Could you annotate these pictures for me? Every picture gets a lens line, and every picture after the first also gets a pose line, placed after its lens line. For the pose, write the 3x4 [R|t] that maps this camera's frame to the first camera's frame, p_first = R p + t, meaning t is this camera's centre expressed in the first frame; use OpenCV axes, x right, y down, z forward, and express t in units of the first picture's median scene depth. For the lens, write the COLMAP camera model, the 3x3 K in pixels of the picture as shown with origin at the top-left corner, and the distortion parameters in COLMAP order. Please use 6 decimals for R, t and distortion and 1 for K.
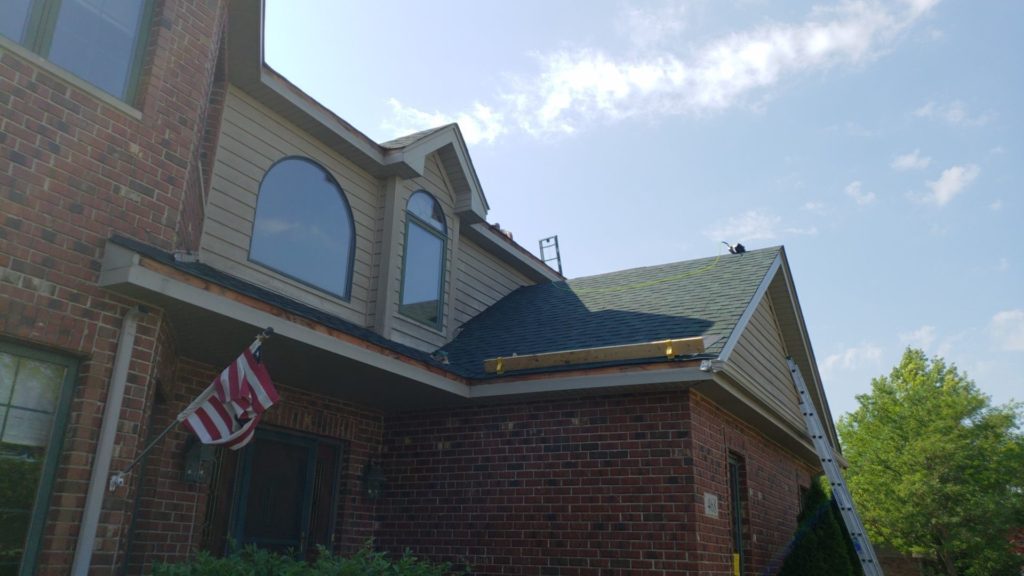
lens RADIAL K [[806.5, 0, 512.0], [0, 806.5, 288.0], [0, 0, 1]] dist [0.059509, -0.001119]
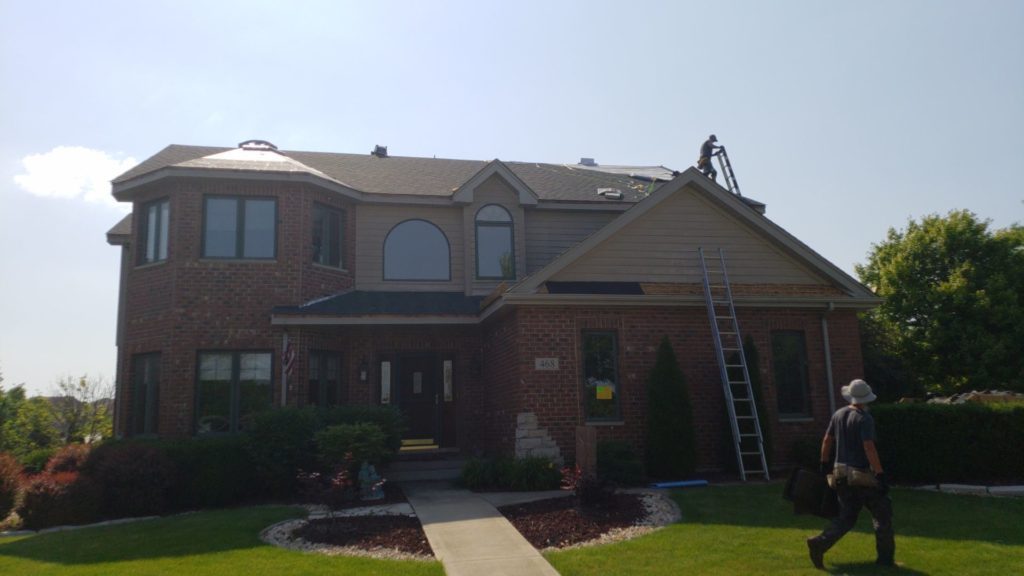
lens RADIAL K [[806.5, 0, 512.0], [0, 806.5, 288.0], [0, 0, 1]] dist [0.059509, -0.001119]
pose [[0.661801, -0.181611, -0.727349, 2.190720], [0.292537, 0.955858, 0.027507, 0.039474], [0.690248, -0.230981, 0.685716, -0.385802]]
